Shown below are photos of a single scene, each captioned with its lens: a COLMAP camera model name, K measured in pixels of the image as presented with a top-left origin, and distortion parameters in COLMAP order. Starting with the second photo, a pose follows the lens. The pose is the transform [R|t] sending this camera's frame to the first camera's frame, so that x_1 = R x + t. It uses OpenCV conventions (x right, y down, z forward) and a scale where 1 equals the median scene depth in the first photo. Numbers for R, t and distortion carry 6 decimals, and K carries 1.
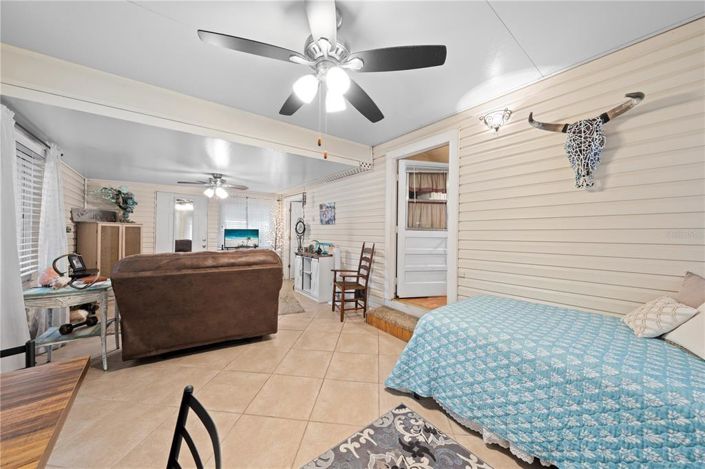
lens RADIAL K [[237.2, 0, 355.2], [0, 237.2, 230.8], [0, 0, 1]] dist [-0.001591, 0.000749]
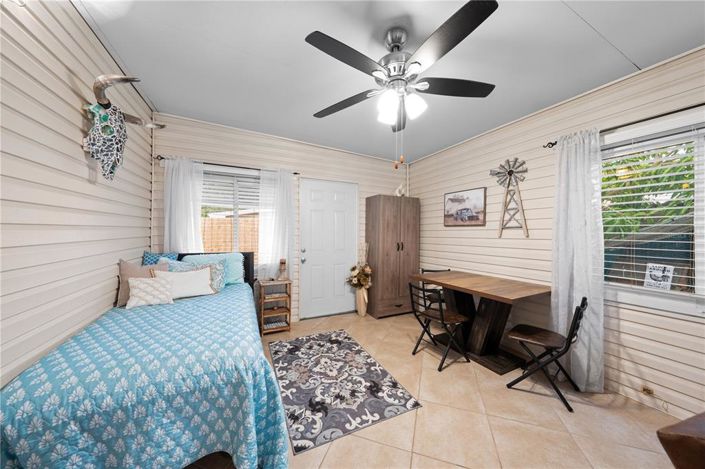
lens RADIAL K [[237.2, 0, 353.1], [0, 237.2, 230.7], [0, 0, 1]] dist [-0.001591, 0.000749]
pose [[-0.969135, -0.016447, 0.245982, -0.061854], [-0.019948, 0.999732, -0.011746, 0.001256], [-0.245723, -0.016290, -0.969203, 0.635399]]
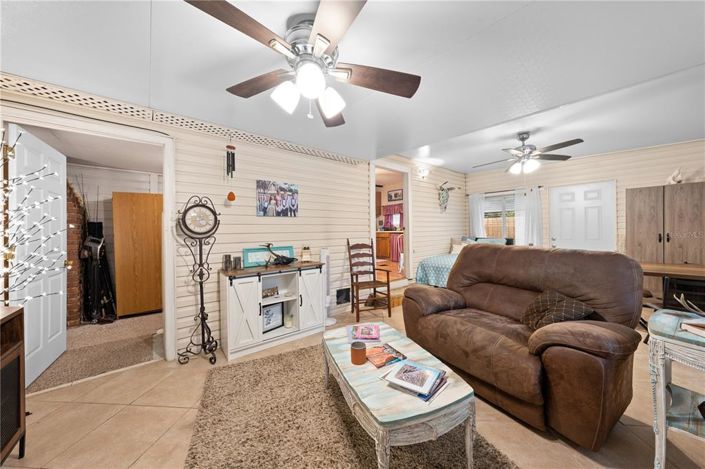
lens RADIAL K [[237.2, 0, 357.5], [0, 237.2, 229.3], [0, 0, 1]] dist [-0.001591, 0.000749]
pose [[-0.006203, -0.006971, 0.999956, -0.750299], [0.005916, 0.999958, 0.007008, 0.003026], [-0.999963, 0.005959, -0.006161, 0.809198]]
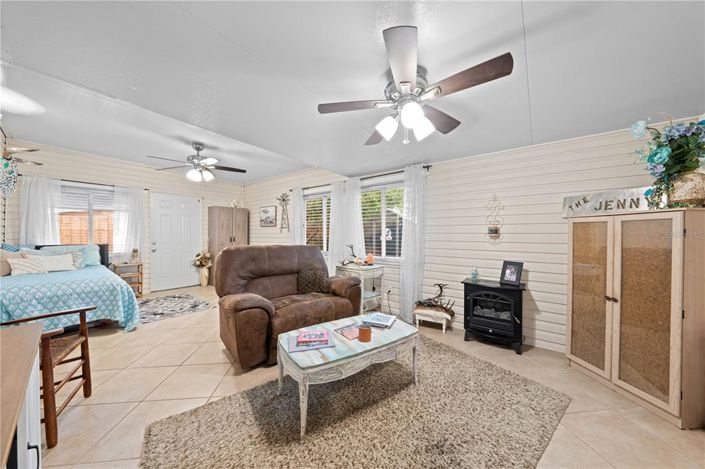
lens RADIAL K [[237.2, 0, 350.4], [0, 237.2, 230.8], [0, 0, 1]] dist [-0.001591, 0.000749]
pose [[-0.978528, -0.016236, -0.205474, -0.360040], [-0.012501, 0.999732, -0.019459, 0.012729], [0.205735, -0.016473, -0.978469, 1.152970]]
